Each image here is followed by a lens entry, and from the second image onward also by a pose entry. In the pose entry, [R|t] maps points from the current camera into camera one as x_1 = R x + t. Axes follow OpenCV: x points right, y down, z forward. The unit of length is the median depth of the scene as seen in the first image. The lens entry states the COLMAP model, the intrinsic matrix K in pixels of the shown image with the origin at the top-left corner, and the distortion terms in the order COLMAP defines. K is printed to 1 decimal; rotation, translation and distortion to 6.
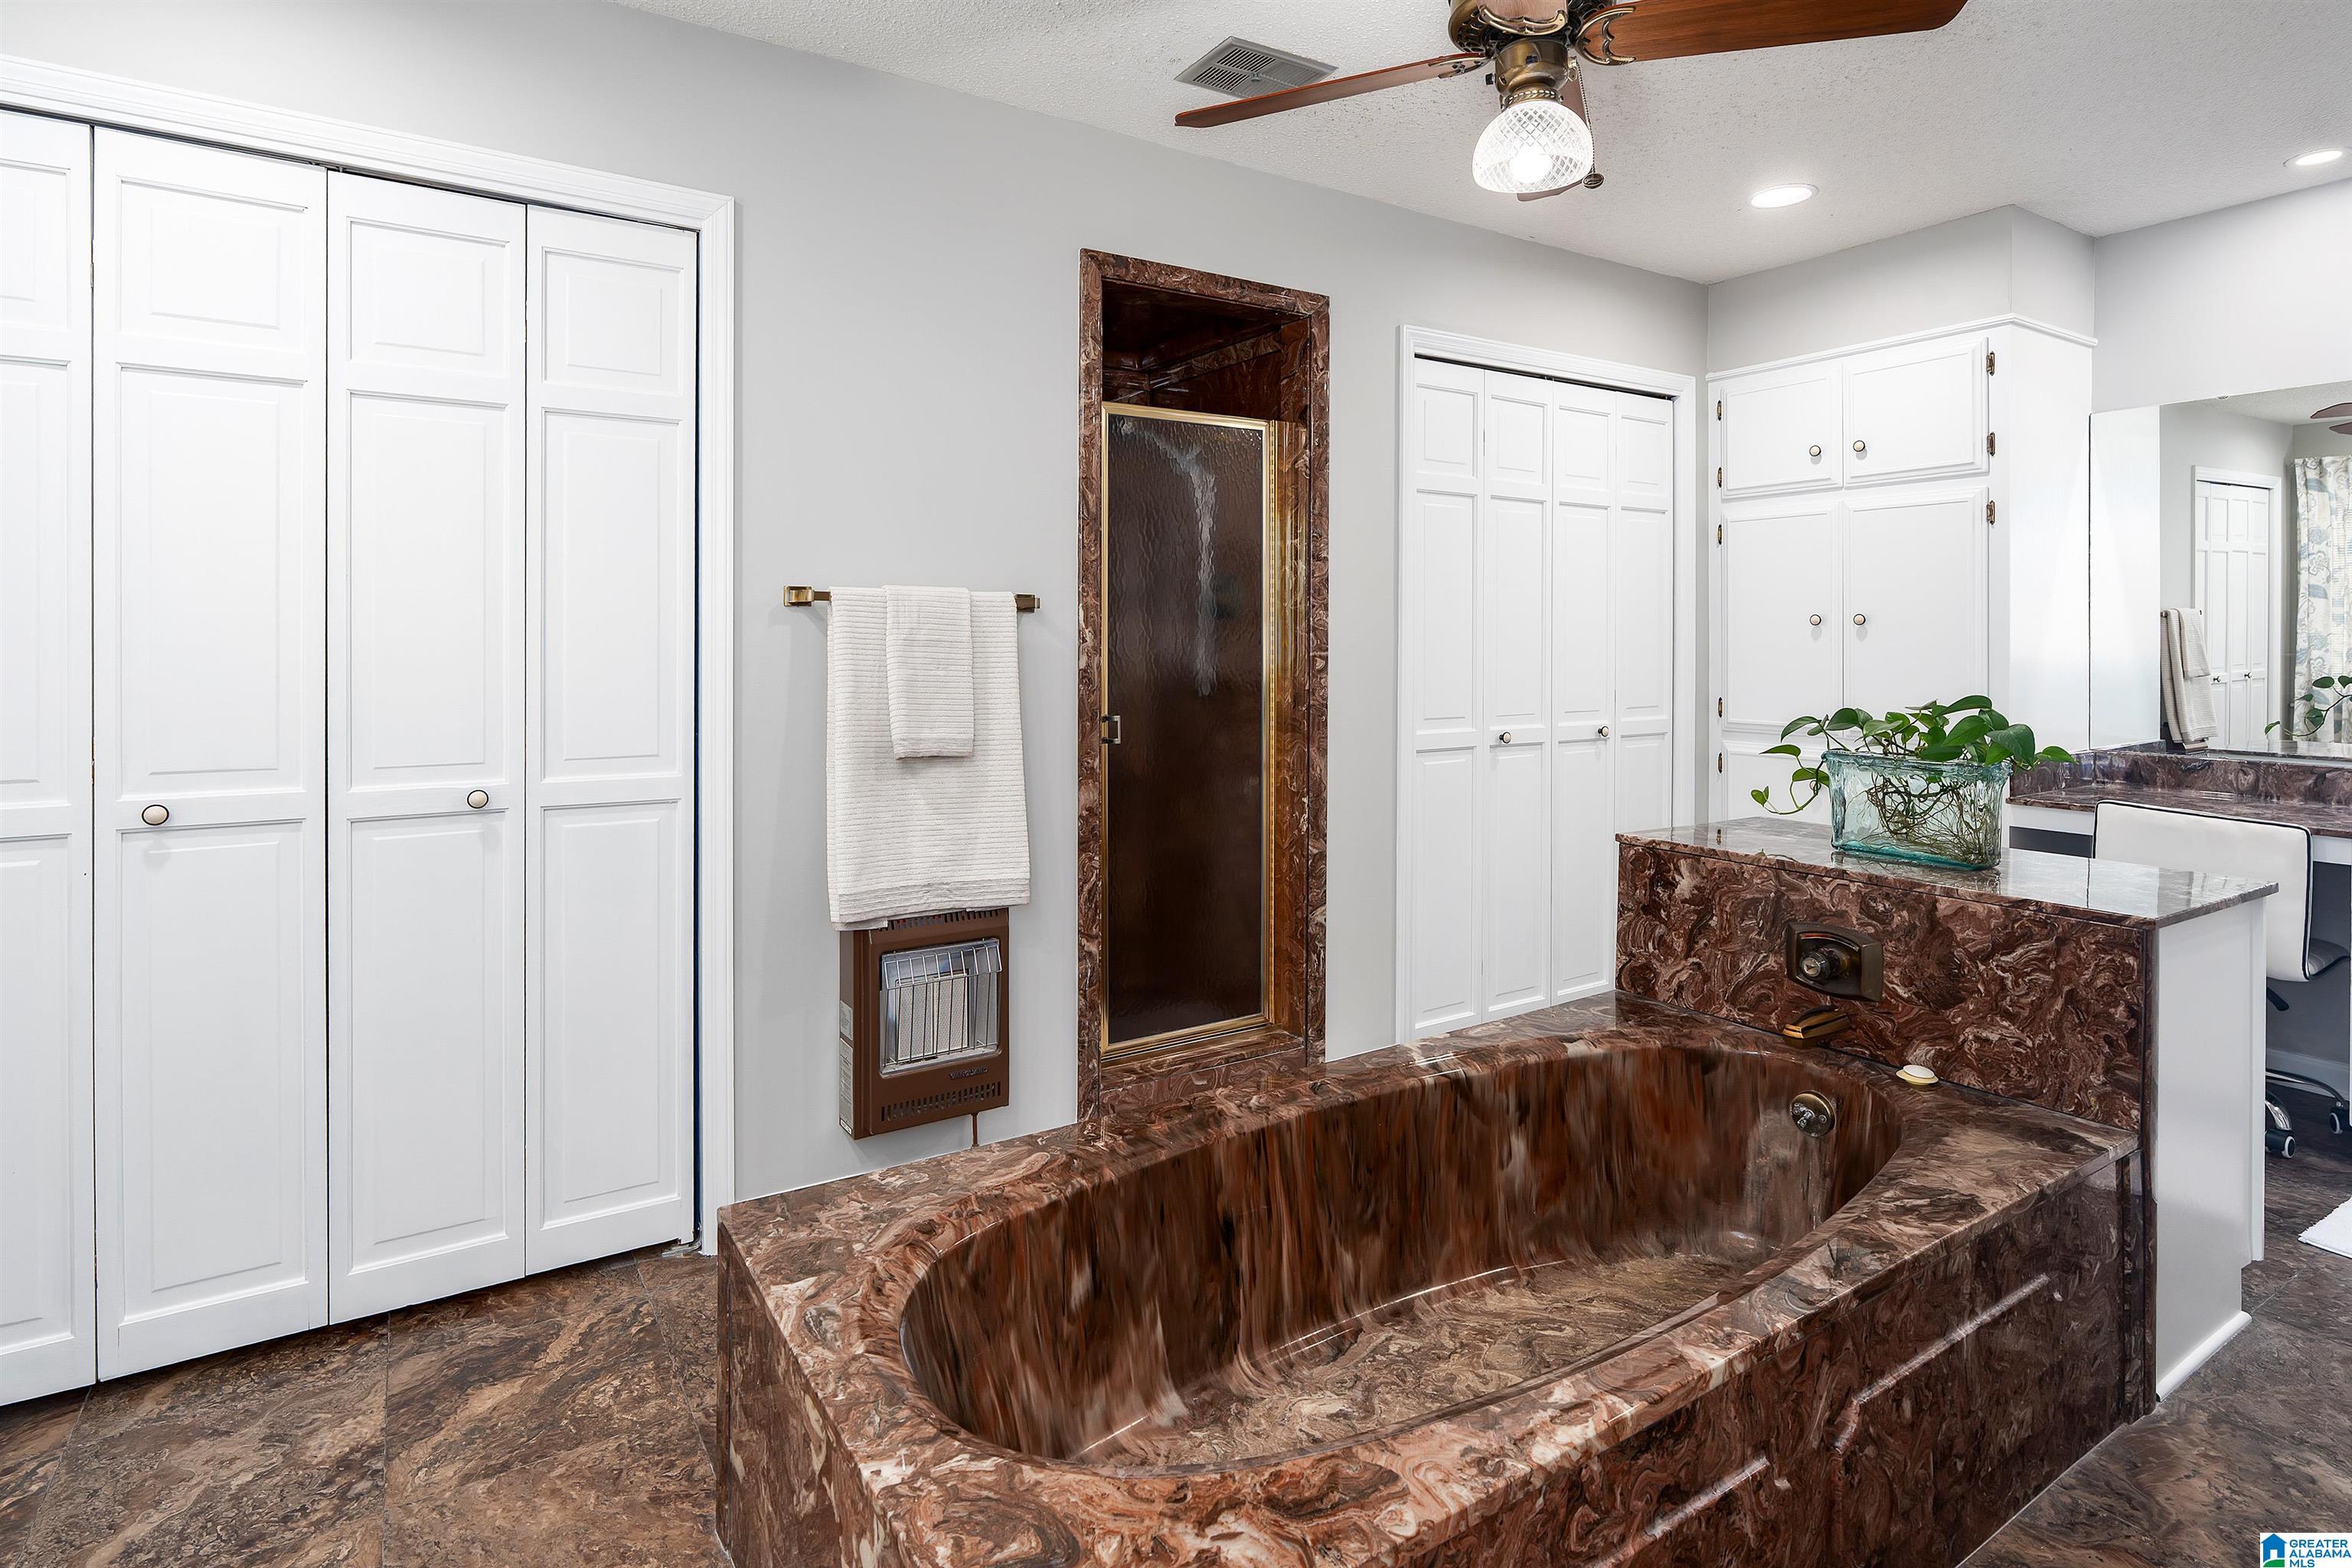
lens RADIAL K [[1251.7, 0, 1202.2], [0, 1251.7, 640.2], [0, 0, 1]] dist [0.001685, -0.001121]
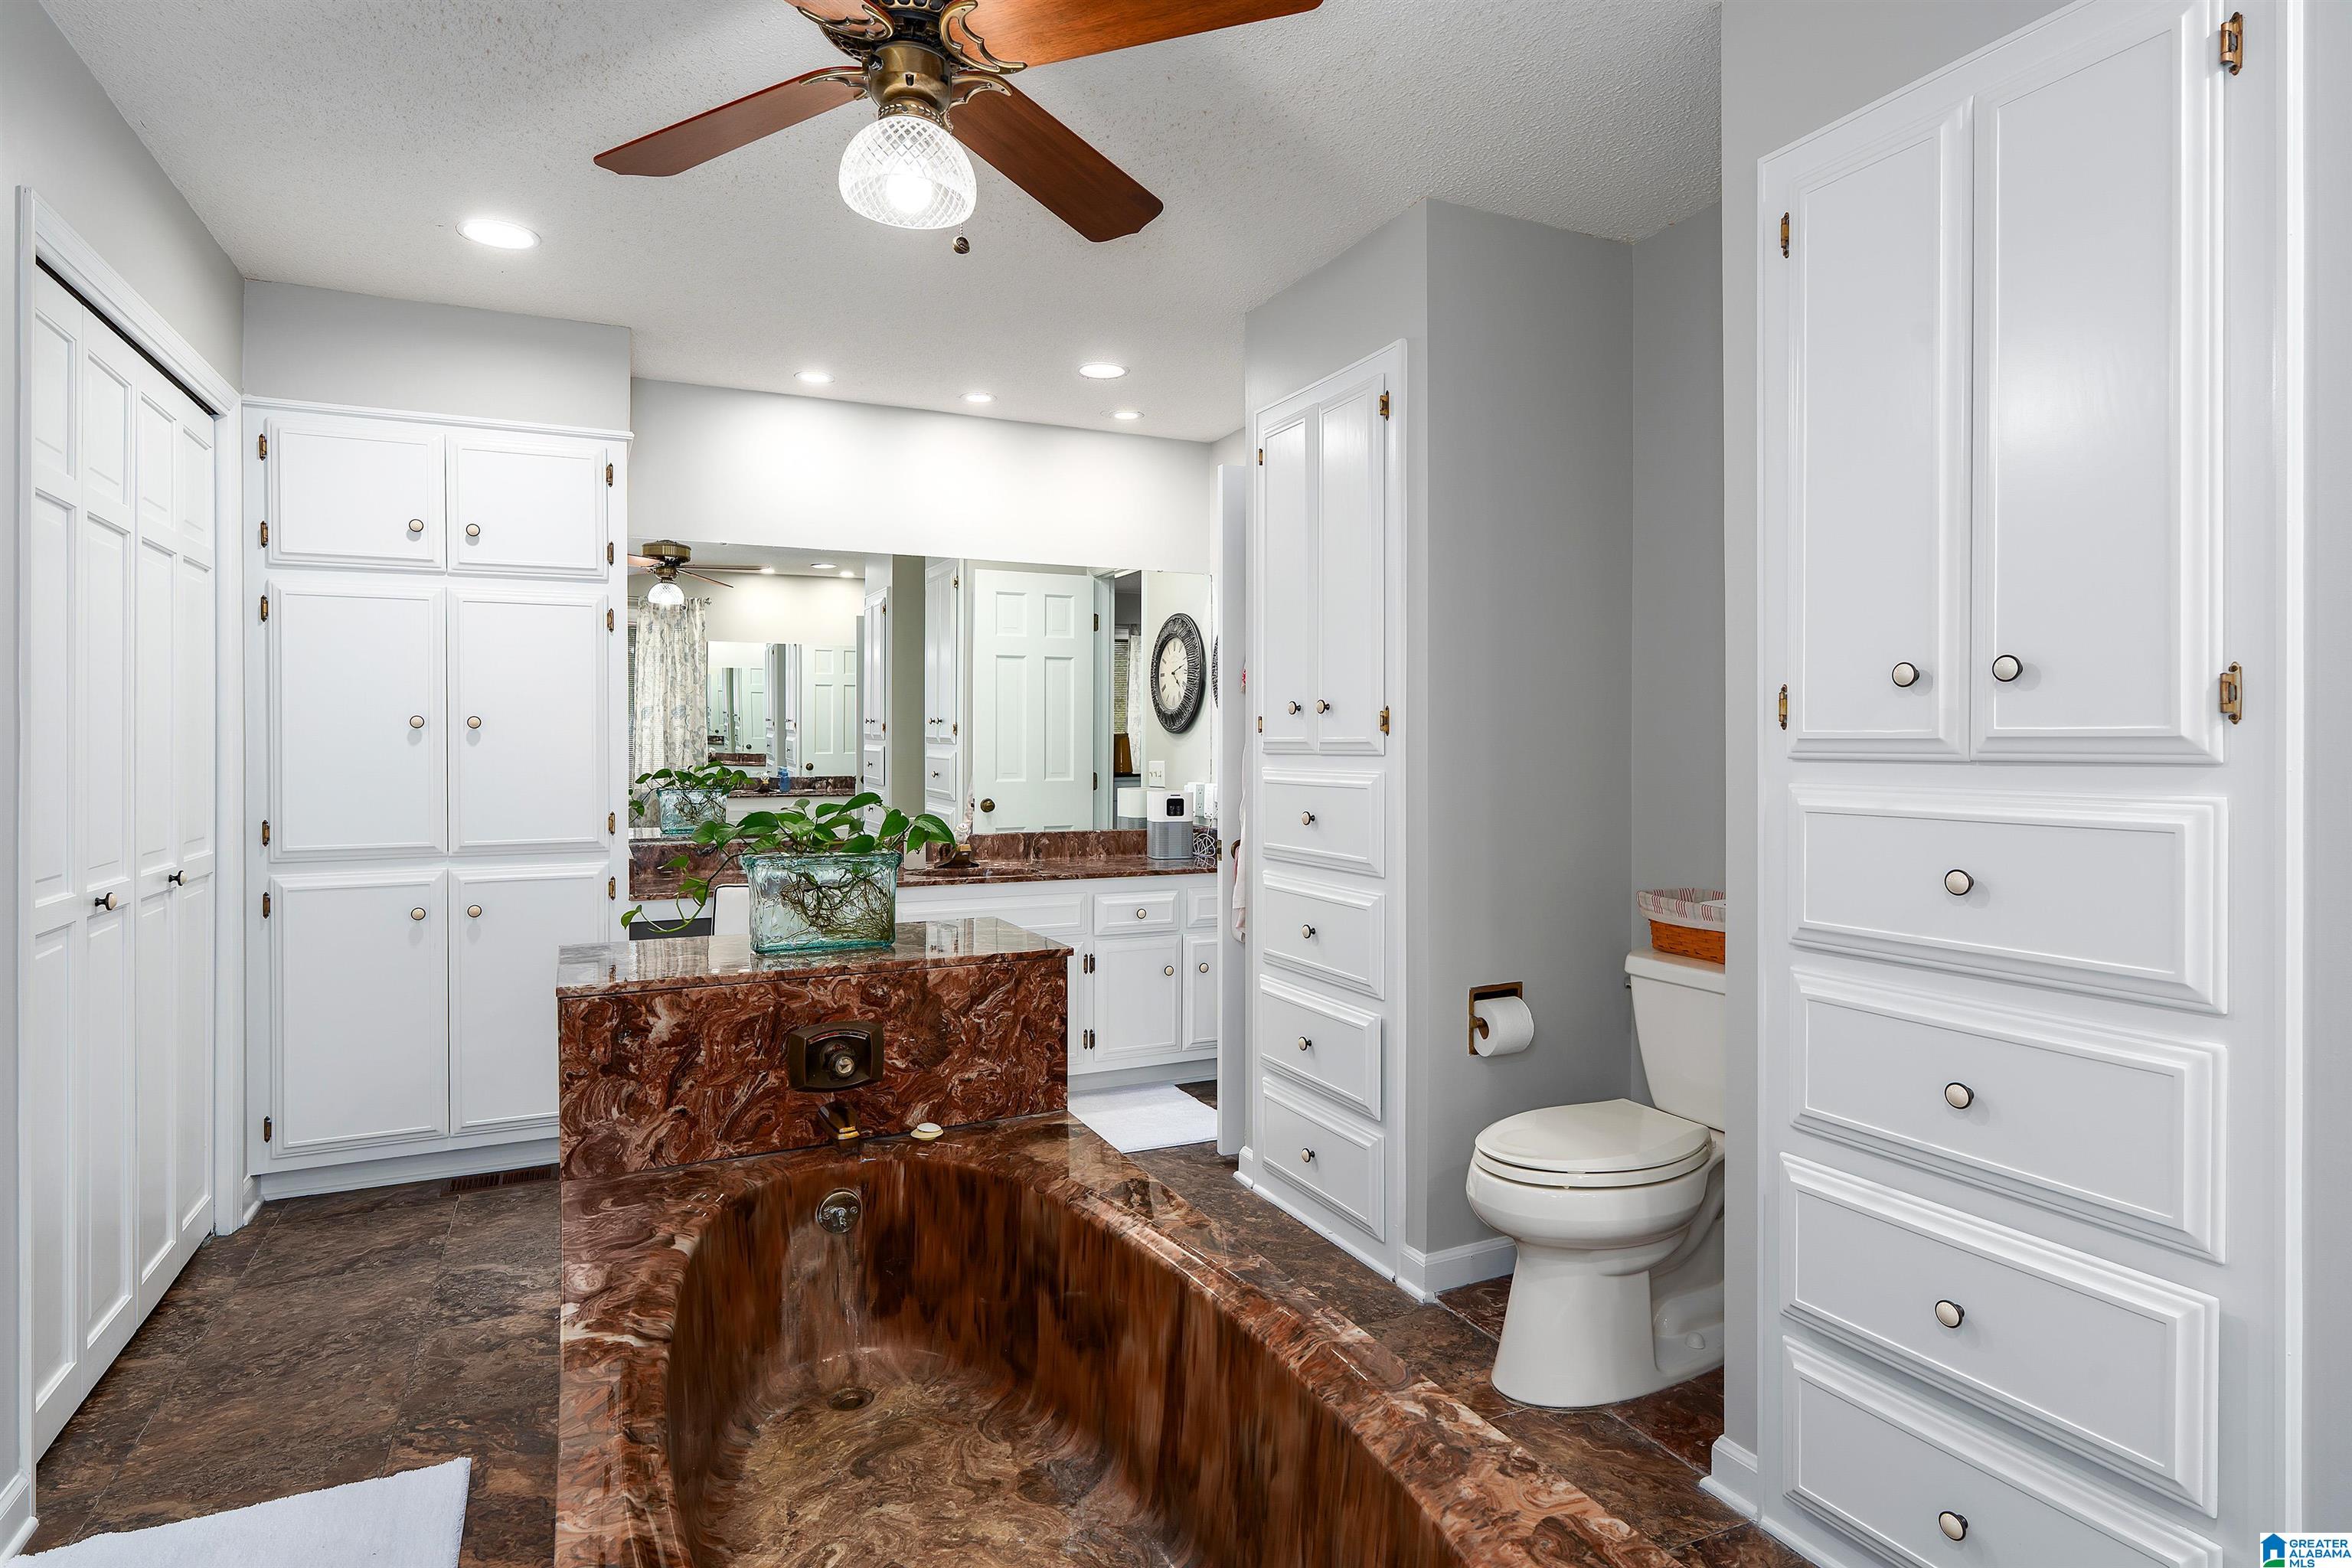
lens RADIAL K [[1247.0, 0, 1190.6], [0, 1247.0, 747.2], [0, 0, 1]] dist [0.006459, 0.001039]
pose [[0.128276, -0.003871, 0.991731, -0.454011], [0.003822, 0.999987, 0.003408, 0.000360], [-0.991731, 0.003353, 0.128290, 0.558739]]
